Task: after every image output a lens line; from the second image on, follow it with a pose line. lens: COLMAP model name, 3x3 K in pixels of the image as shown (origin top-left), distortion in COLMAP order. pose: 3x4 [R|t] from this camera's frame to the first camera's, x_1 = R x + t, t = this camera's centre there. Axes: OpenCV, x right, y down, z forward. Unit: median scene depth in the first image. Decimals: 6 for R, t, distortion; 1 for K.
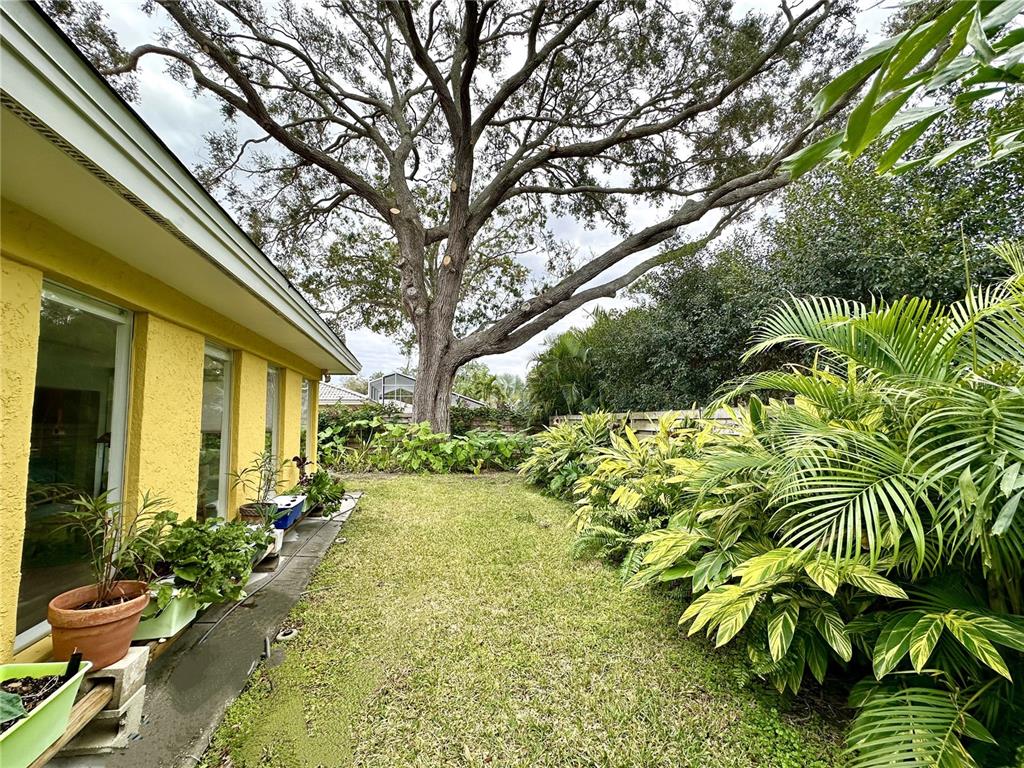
lens RADIAL K [[409.2, 0, 513.0], [0, 409.2, 385.4], [0, 0, 1]] dist [-0.004019, -0.000134]
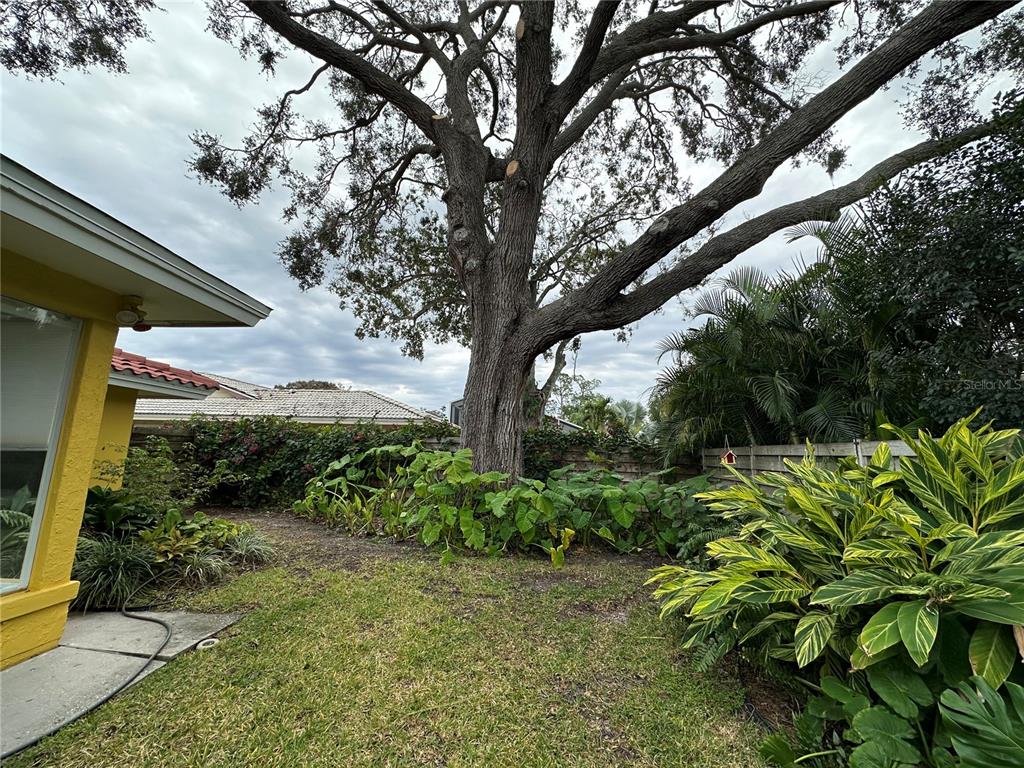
lens RADIAL K [[409.2, 0, 511.7], [0, 409.2, 382.1], [0, 0, 1]] dist [-0.004019, -0.000134]
pose [[0.959248, -0.012088, -0.282306, -0.002987], [-0.013897, 0.995857, -0.089862, 0.044869], [0.282223, 0.090123, 0.955106, 0.452858]]
